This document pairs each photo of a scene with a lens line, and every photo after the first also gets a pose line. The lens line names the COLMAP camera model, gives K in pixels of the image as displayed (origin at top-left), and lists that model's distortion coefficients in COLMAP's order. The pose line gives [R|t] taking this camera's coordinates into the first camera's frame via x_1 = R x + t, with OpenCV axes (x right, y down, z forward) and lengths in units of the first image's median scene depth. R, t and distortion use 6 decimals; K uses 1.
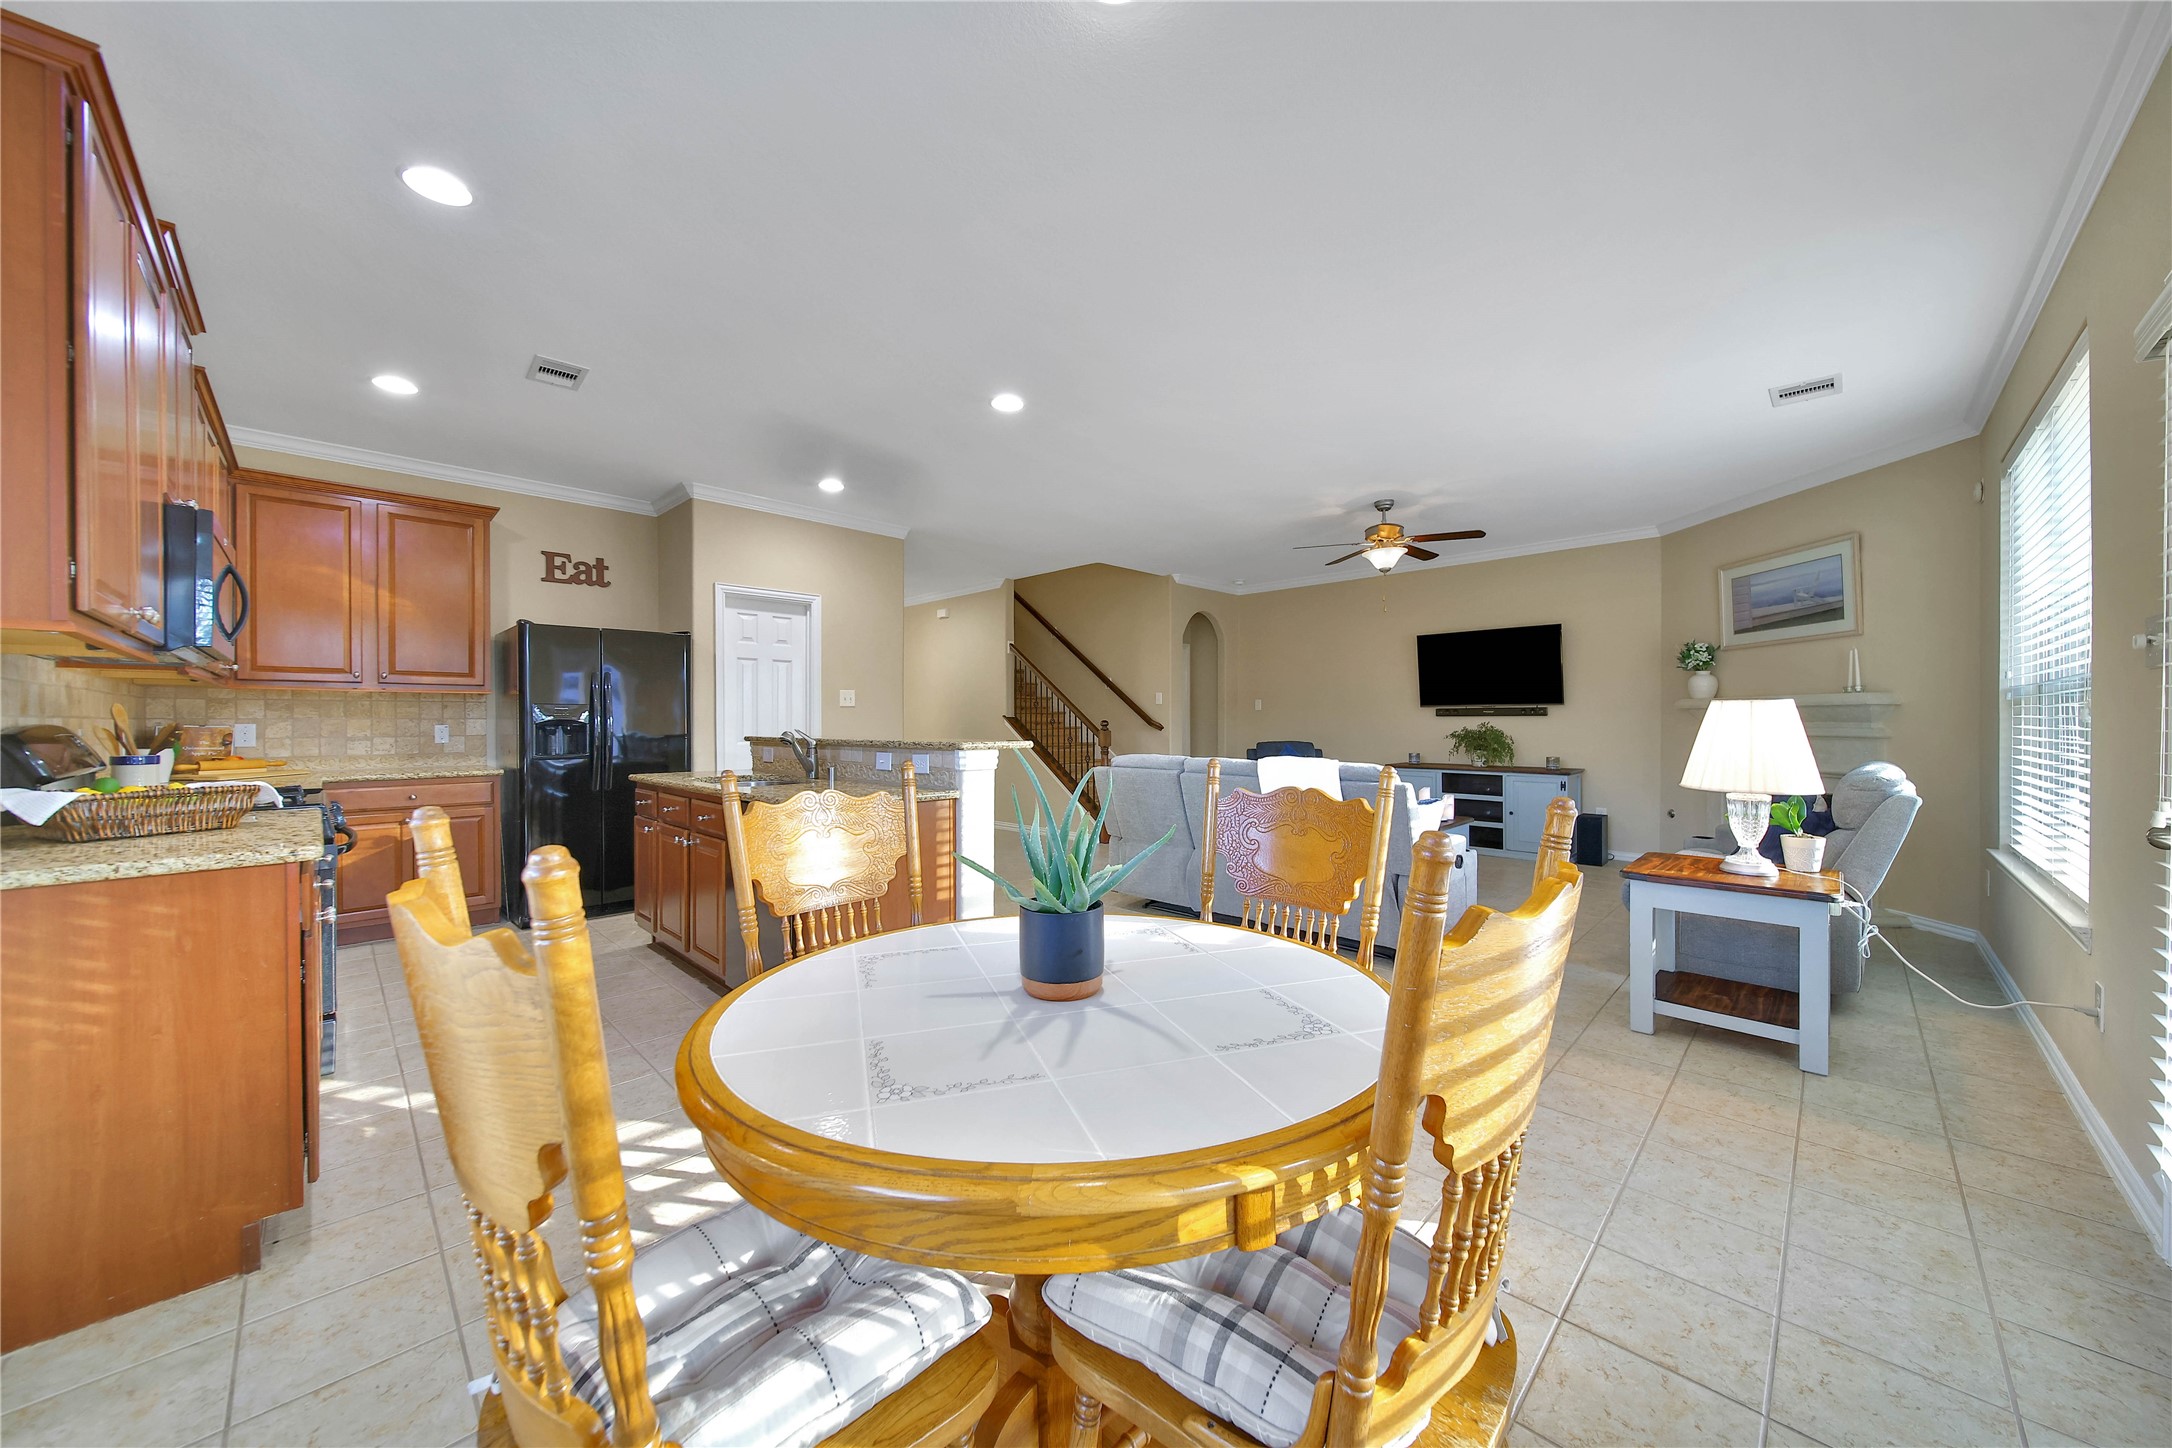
lens RADIAL K [[762.5, 0, 1090.4], [0, 762.5, 720.6], [0, 0, 1]] dist [0.001739, -0.003307]
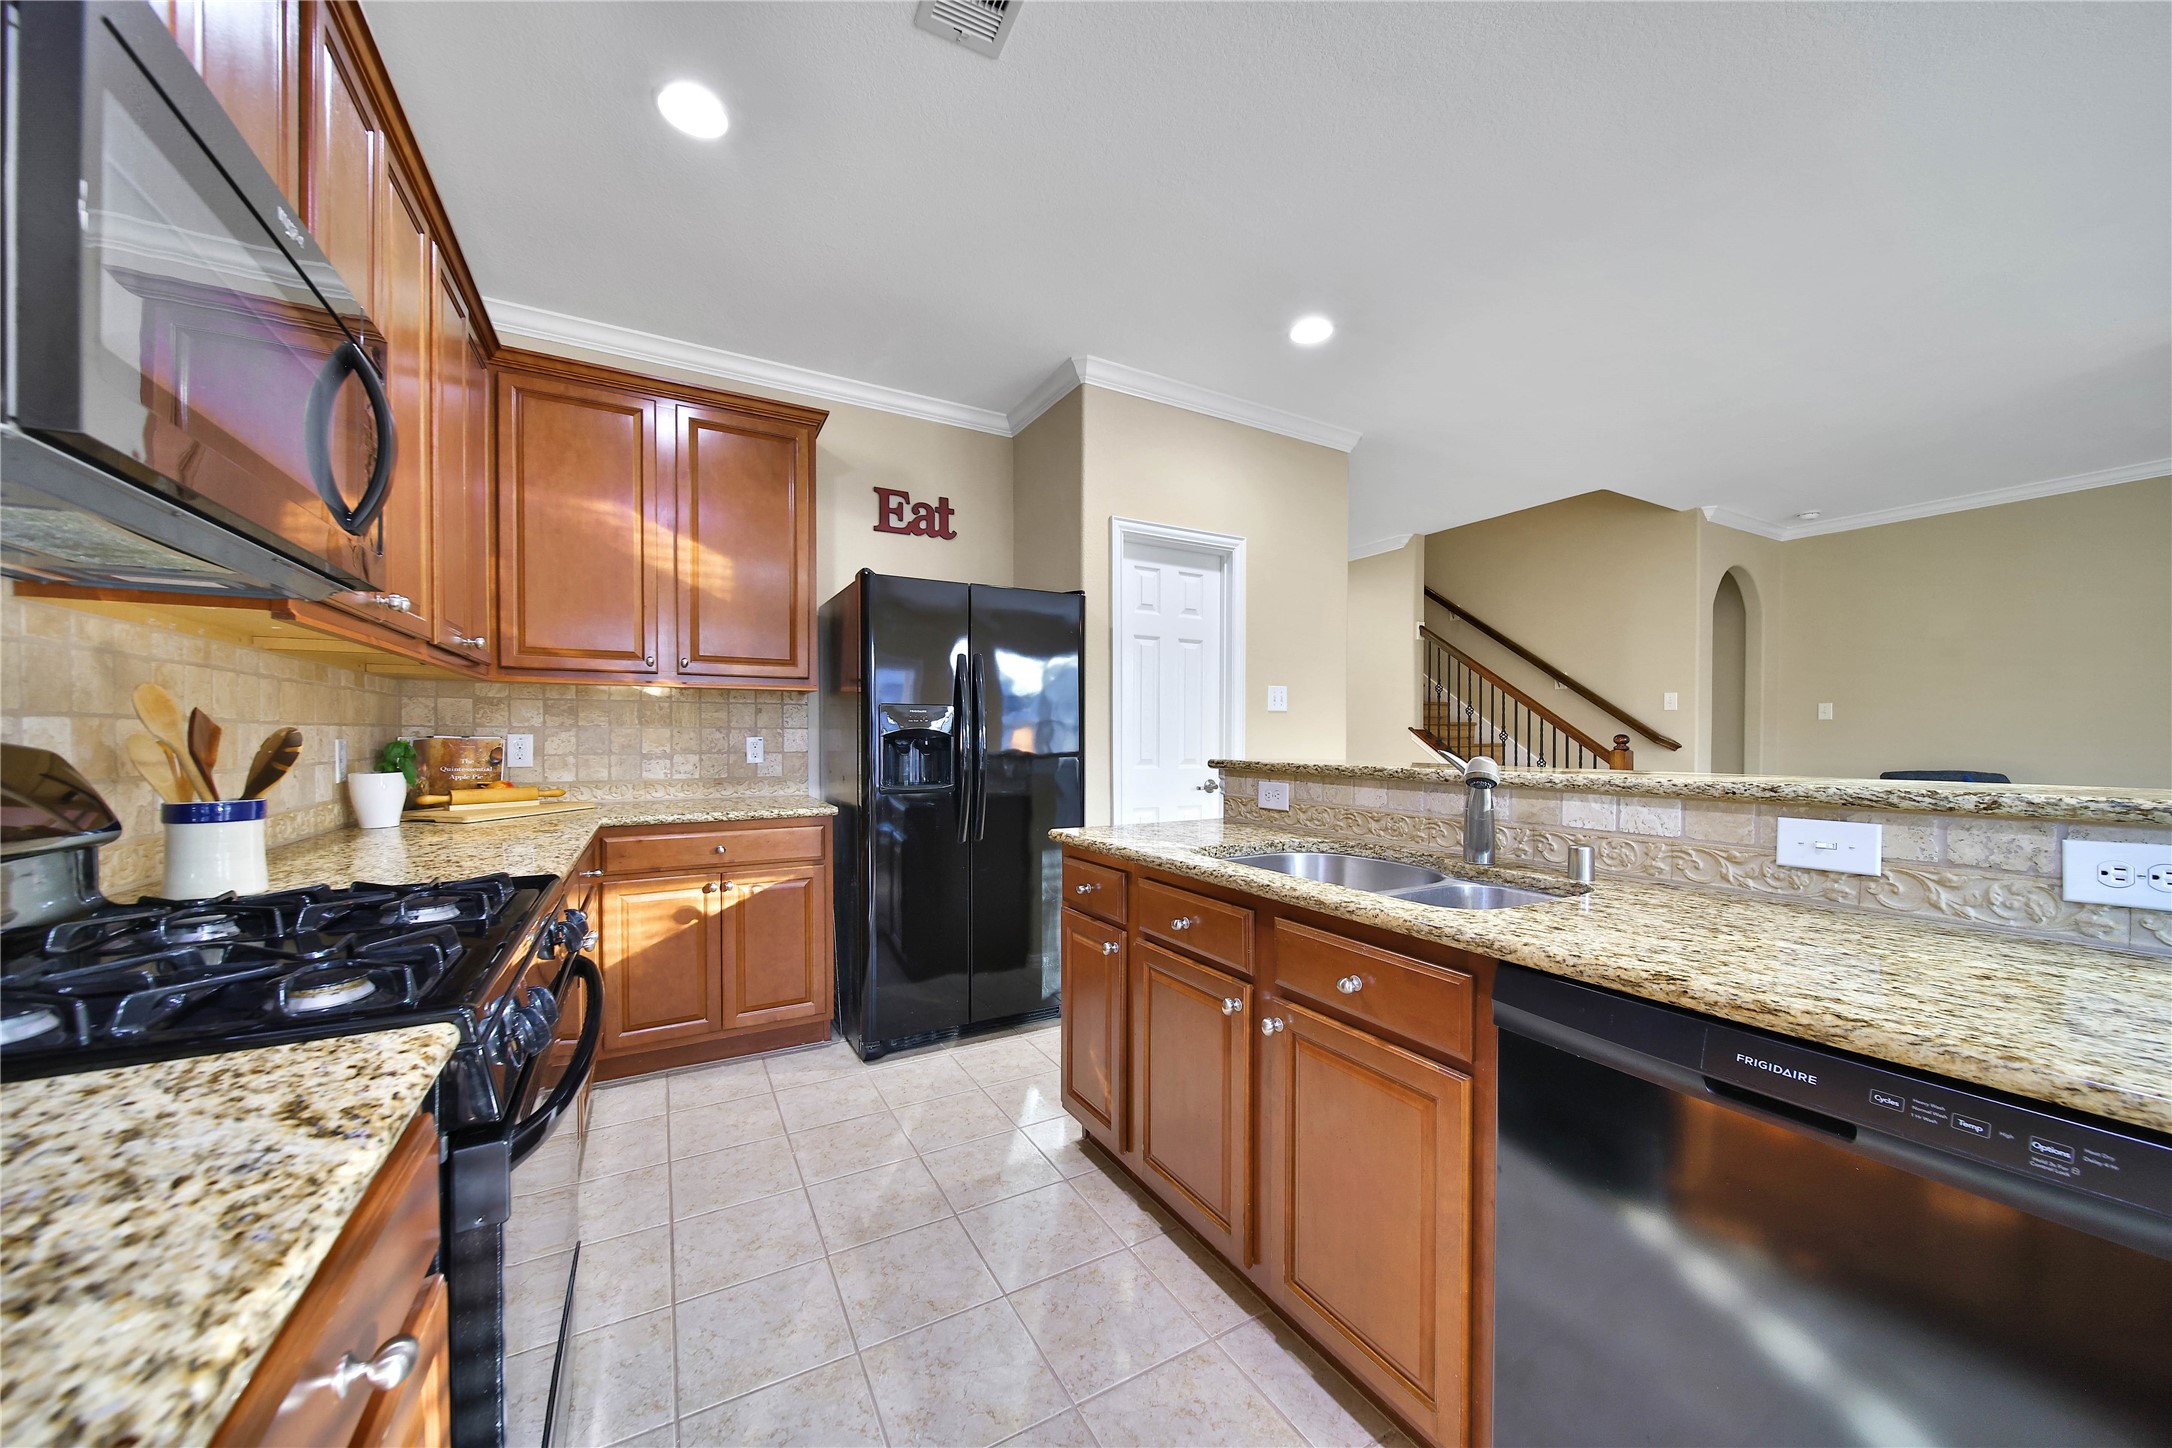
lens RADIAL K [[766.3, 0, 1082.9], [0, 766.3, 742.5], [0, 0, 1]] dist [0.000864, -0.000218]
pose [[0.959718, 0.007058, -0.280876, -0.336086], [-0.004288, 0.999936, 0.010475, 0.001914], [0.280932, -0.008848, 0.959687, 0.377737]]
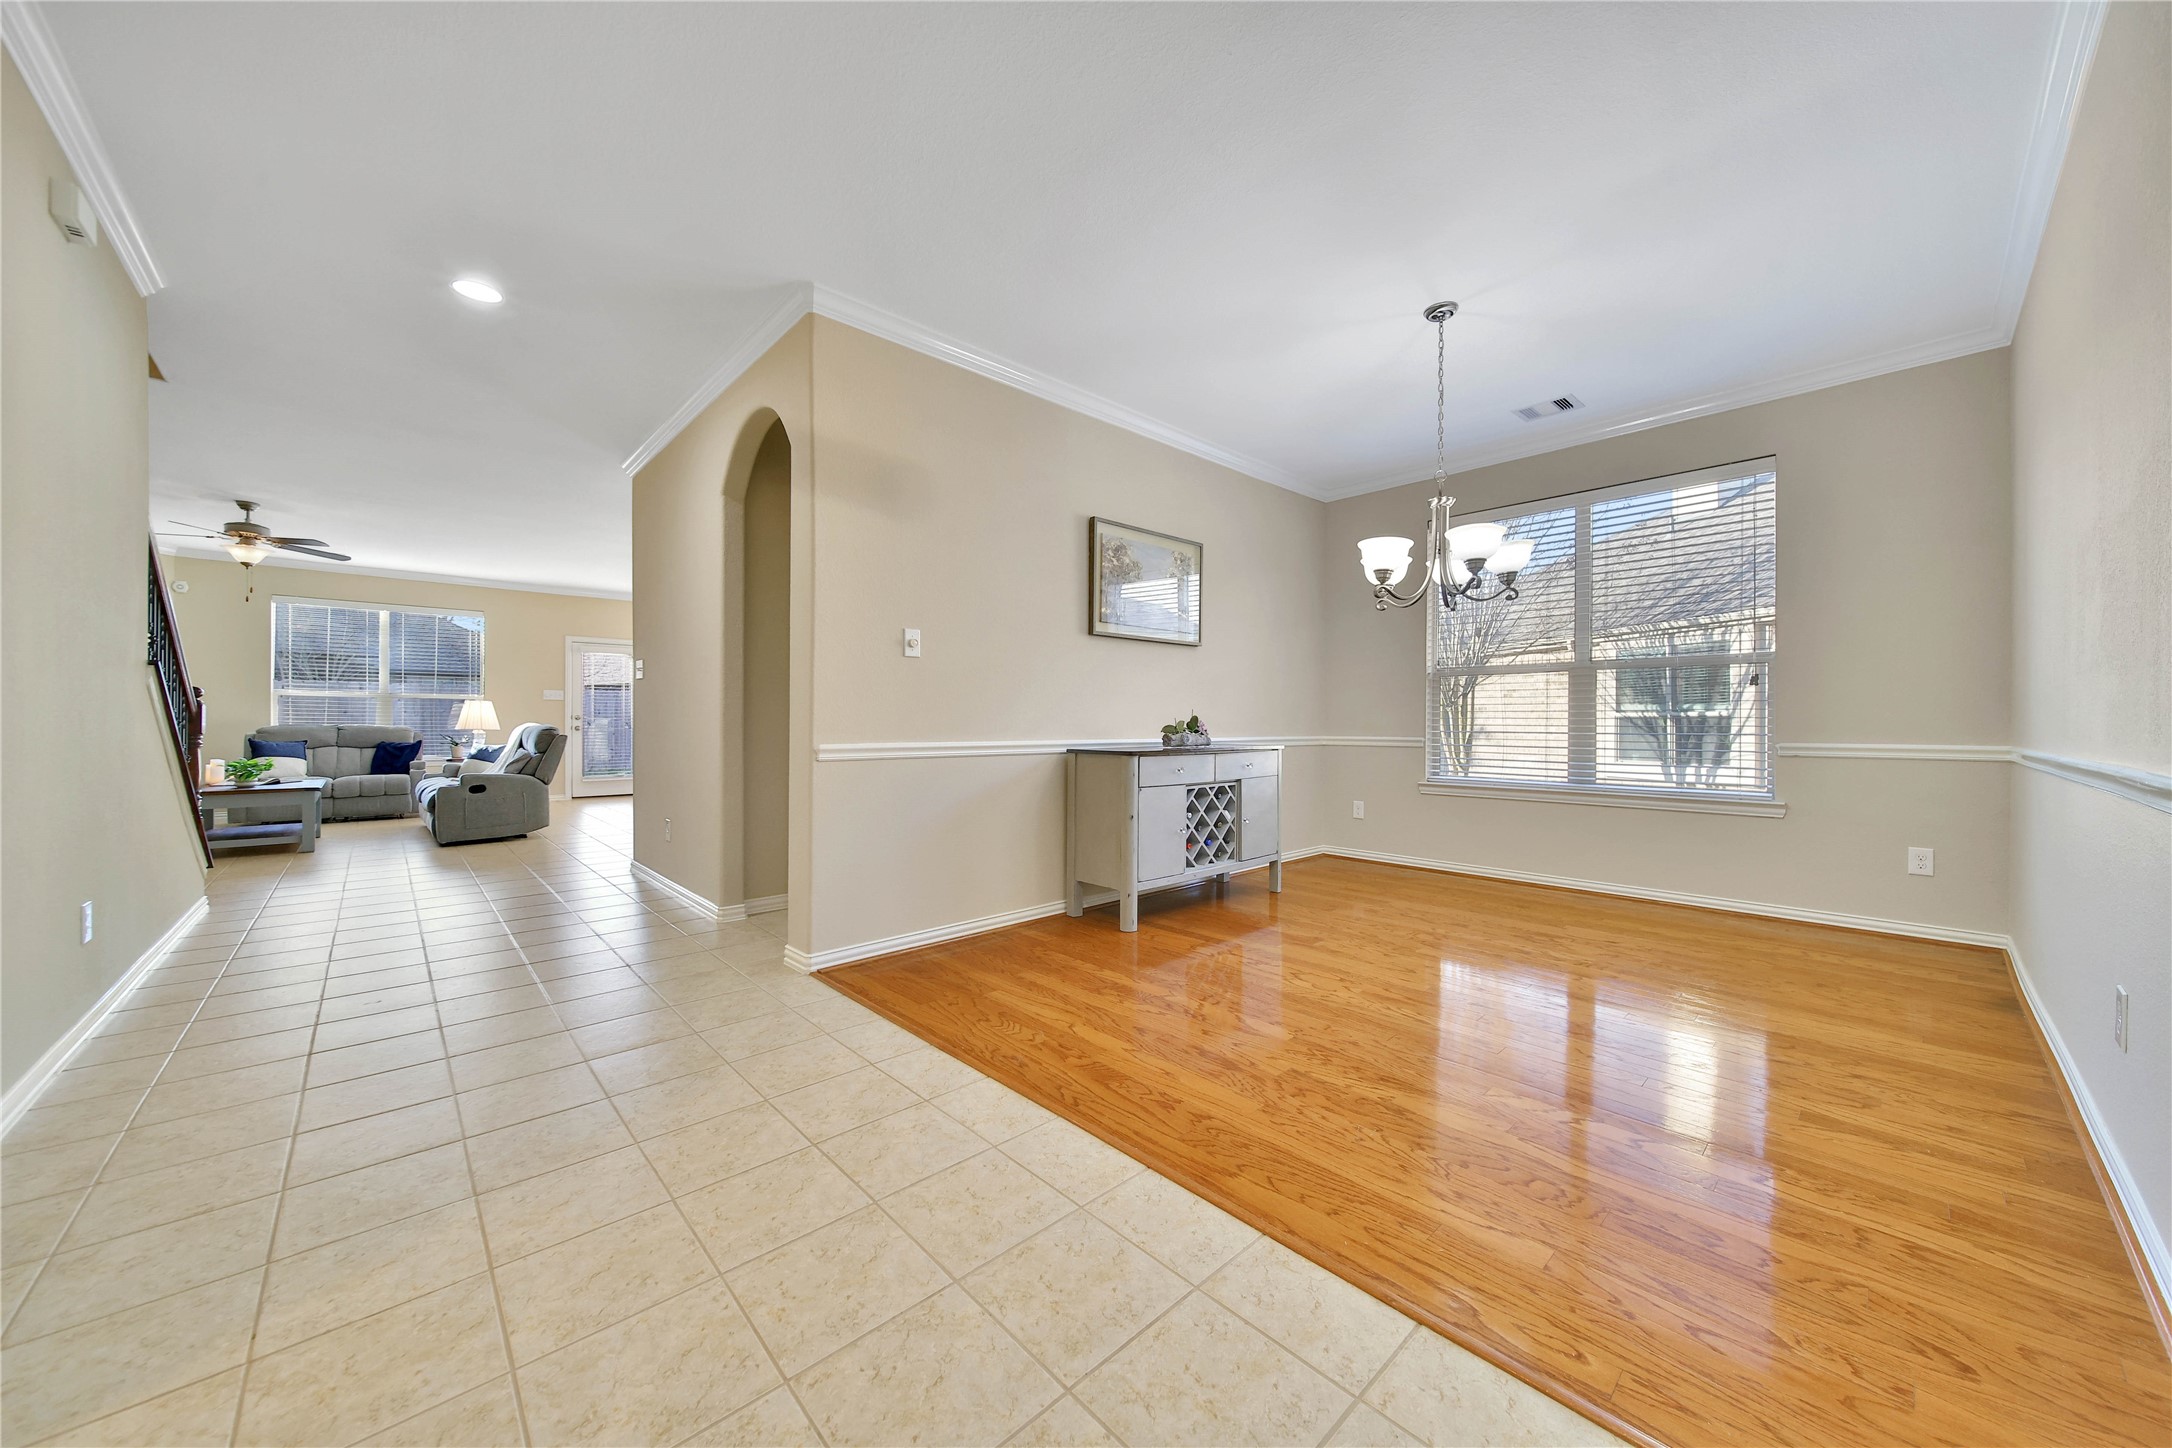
lens RADIAL K [[759.2, 0, 1089.3], [0, 759.2, 727.2], [0, 0, 1]] dist [0.000564, -0.000205]
pose [[-0.999331, 0.001451, 0.036533, -0.943643], [0.001583, 0.999992, 0.003595, 0.040400], [-0.036527, 0.003651, -0.999326, 2.211619]]
